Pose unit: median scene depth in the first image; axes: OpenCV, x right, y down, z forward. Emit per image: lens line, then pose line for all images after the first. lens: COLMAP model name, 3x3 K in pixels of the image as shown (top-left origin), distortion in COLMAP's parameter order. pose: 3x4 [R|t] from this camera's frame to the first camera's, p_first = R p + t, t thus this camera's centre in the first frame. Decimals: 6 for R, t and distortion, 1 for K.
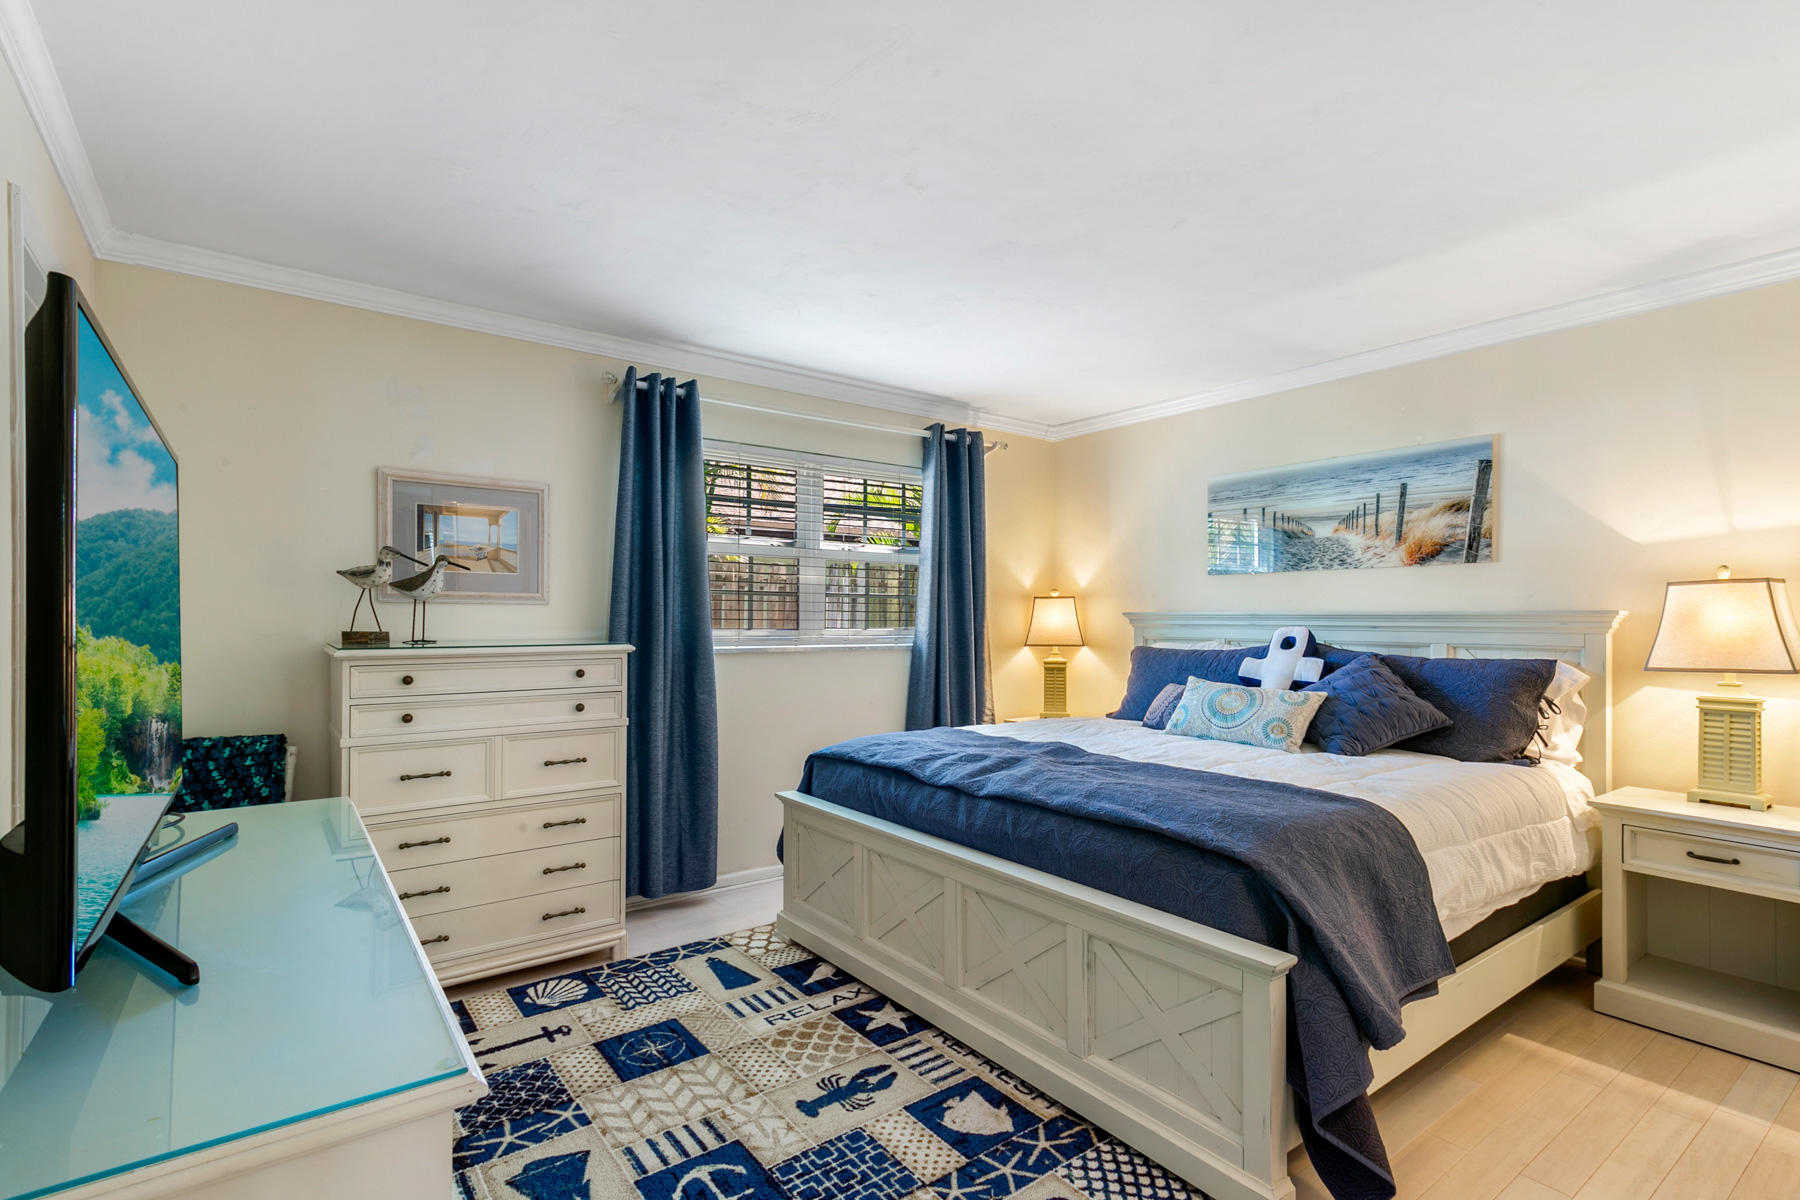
lens RADIAL K [[858.6, 0, 914.1], [0, 858.6, 618.1], [0, 0, 1]] dist [0.005763, 0.002621]
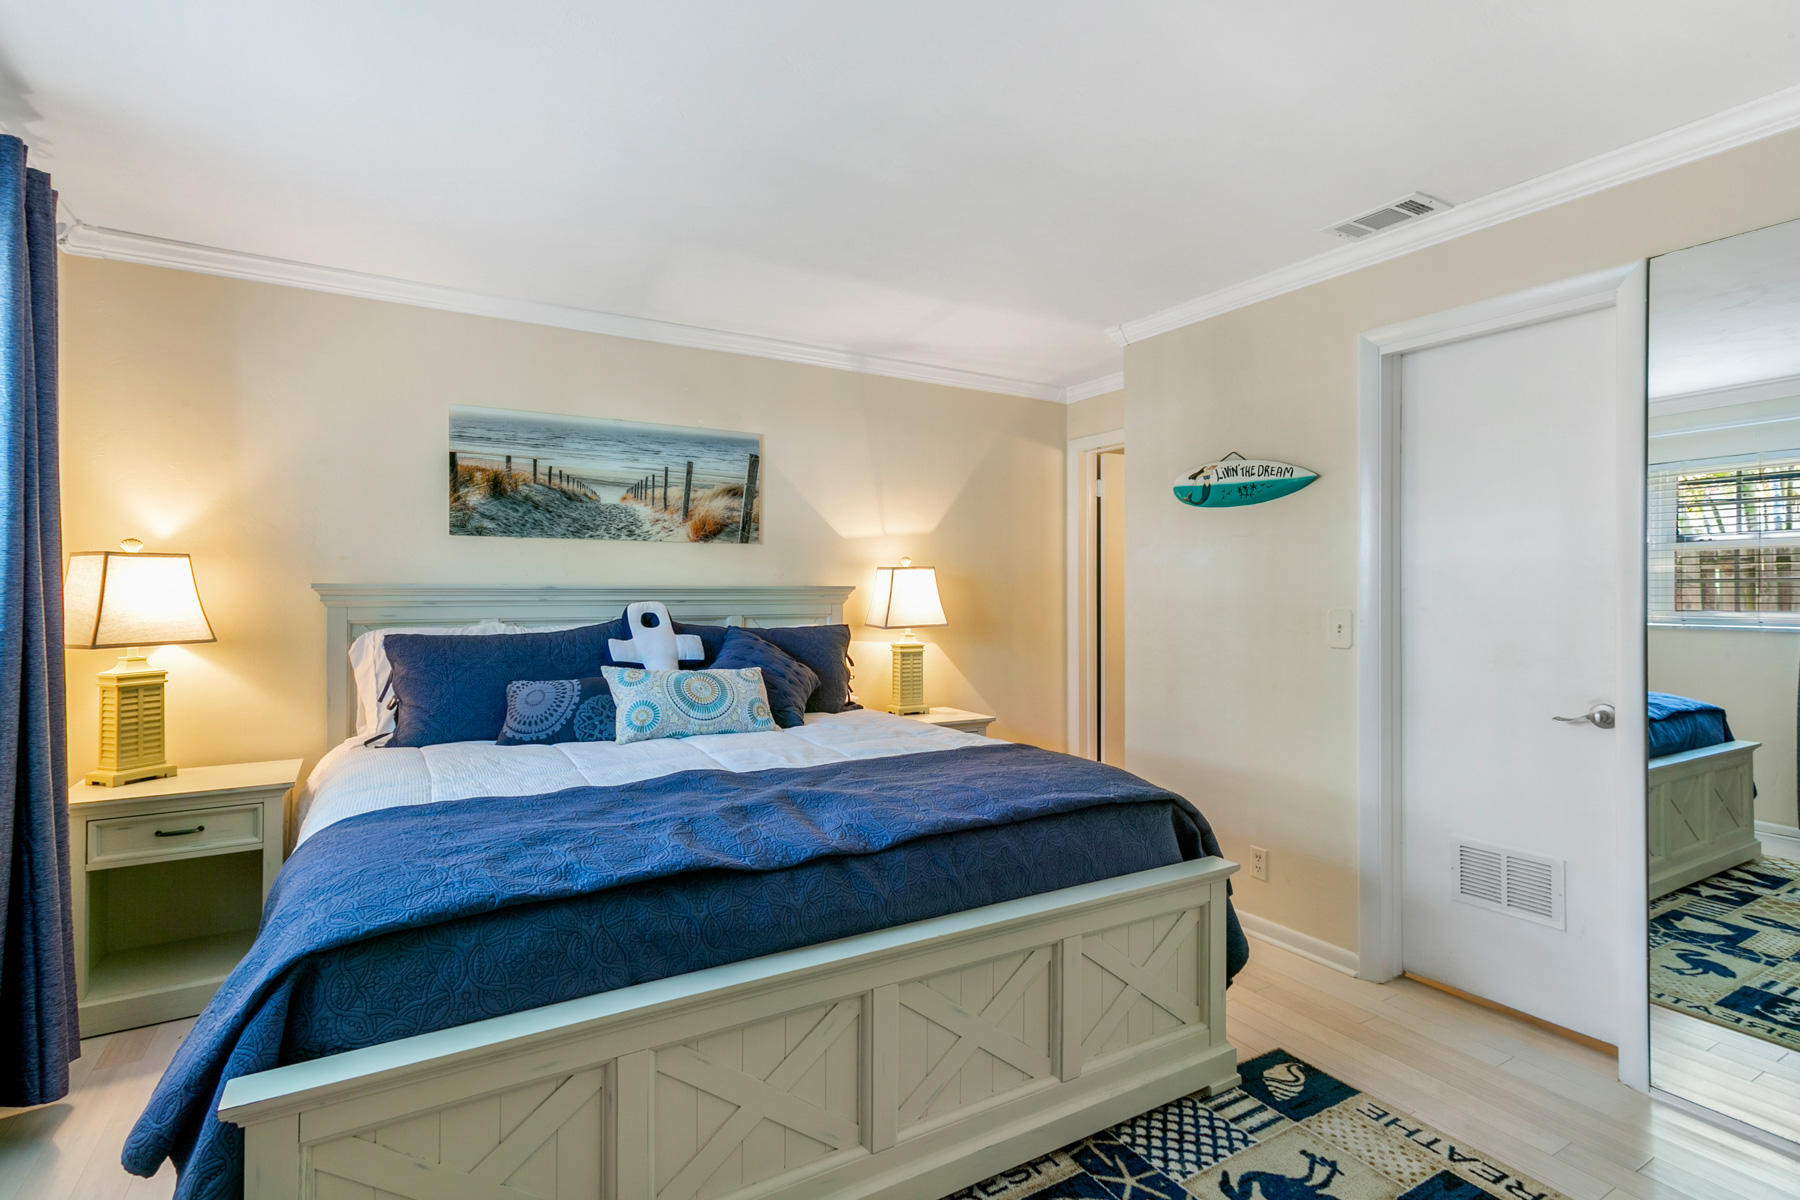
lens RADIAL K [[858.6, 0, 909.0], [0, 858.6, 585.9], [0, 0, 1]] dist [0.005763, 0.002621]
pose [[0.116732, 0.004185, 0.993155, -0.440070], [0.000211, 0.999991, -0.004239, -0.003092], [-0.993163, 0.000705, 0.116730, 0.641002]]
